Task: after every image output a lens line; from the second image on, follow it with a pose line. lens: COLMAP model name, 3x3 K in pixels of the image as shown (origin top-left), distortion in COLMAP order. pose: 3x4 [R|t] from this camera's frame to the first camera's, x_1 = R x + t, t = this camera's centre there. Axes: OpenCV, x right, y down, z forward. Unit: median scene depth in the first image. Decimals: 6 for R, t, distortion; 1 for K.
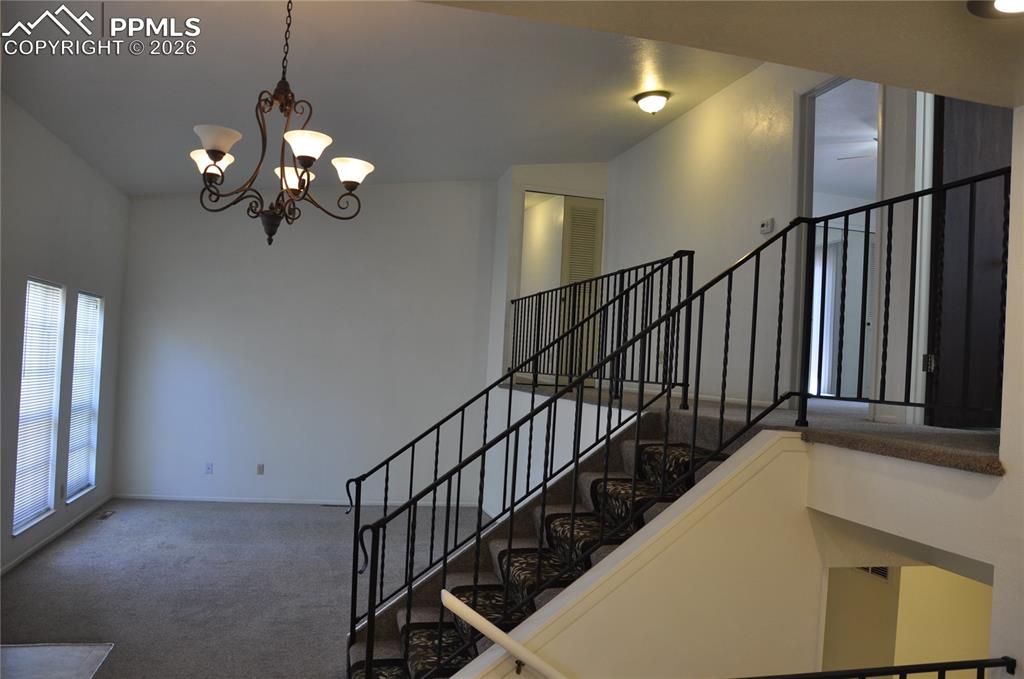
lens RADIAL K [[793.7, 0, 513.7], [0, 793.7, 350.3], [0, 0, 1]] dist [-0.159187, 0.126106]
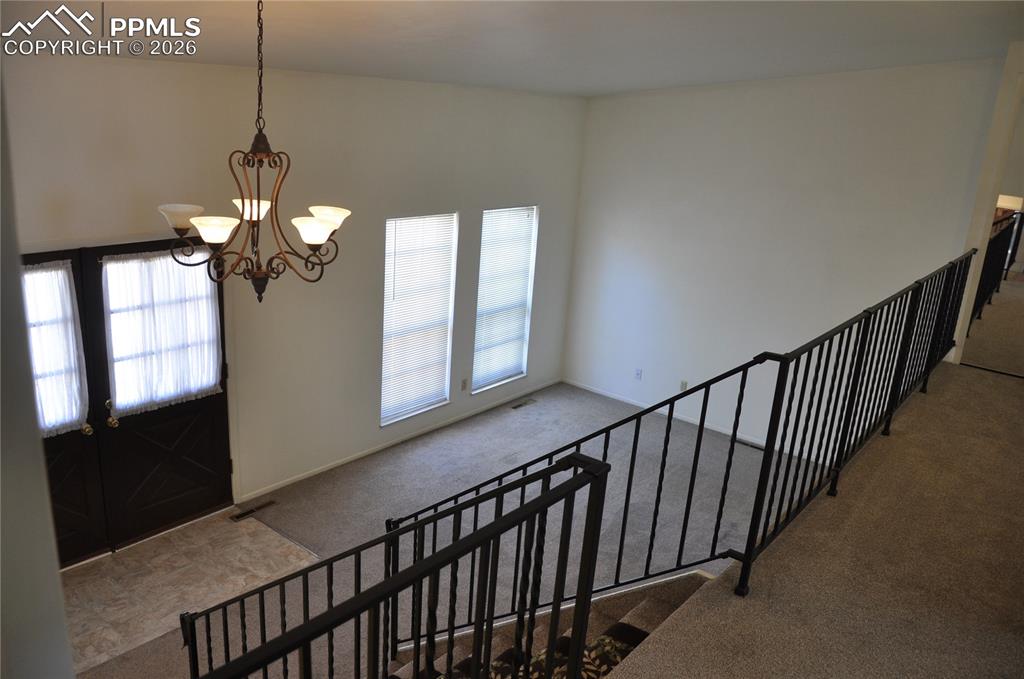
lens RADIAL K [[793.7, 0, 513.7], [0, 793.7, 350.3], [0, 0, 1]] dist [-0.159187, 0.126106]
pose [[0.623485, 0.216994, -0.751119, 0.425240], [-0.024251, 0.965618, 0.258832, -0.218018], [0.781459, -0.143162, 0.607311, 0.395568]]
